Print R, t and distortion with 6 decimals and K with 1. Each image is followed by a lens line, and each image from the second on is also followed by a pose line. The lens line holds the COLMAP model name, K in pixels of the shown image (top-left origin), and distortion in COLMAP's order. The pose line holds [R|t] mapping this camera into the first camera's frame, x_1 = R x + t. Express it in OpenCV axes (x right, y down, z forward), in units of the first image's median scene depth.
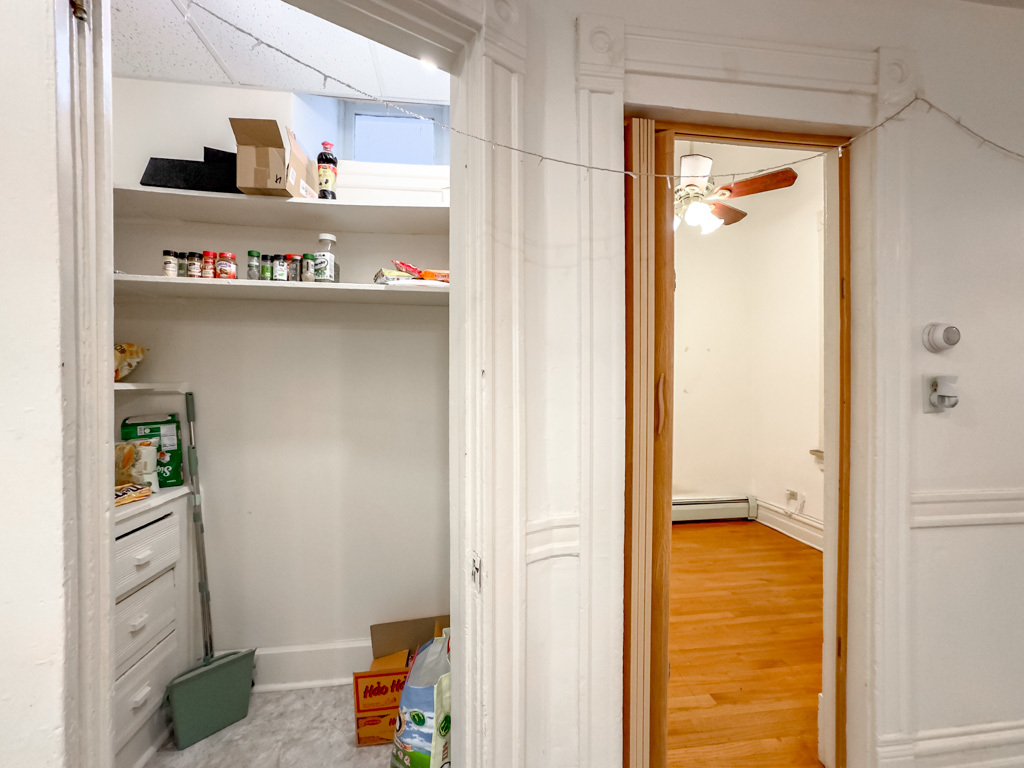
lens RADIAL K [[415.4, 0, 511.9], [0, 415.4, 387.3], [0, 0, 1]] dist [-0.005496, 0.002170]
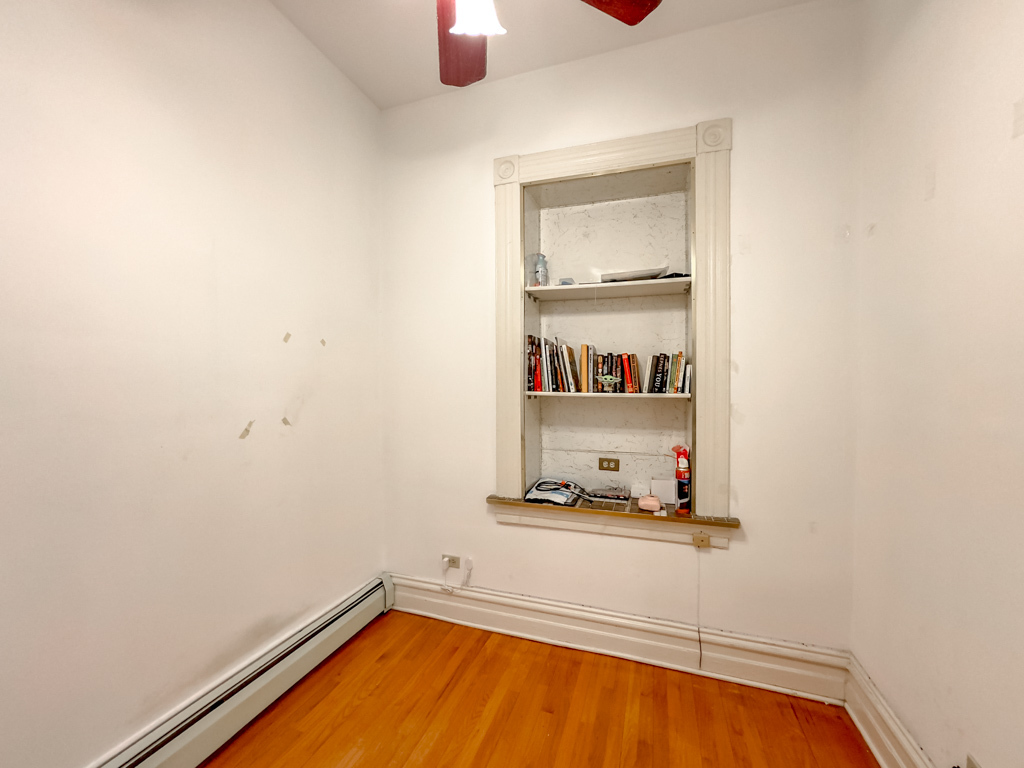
lens RADIAL K [[415.4, 0, 515.9], [0, 415.4, 385.7], [0, 0, 1]] dist [-0.005496, 0.002170]
pose [[0.444062, -0.005176, 0.895981, 0.120621], [0.005409, 0.999981, 0.003096, -0.051110], [-0.895980, 0.003472, 0.444082, 0.747923]]
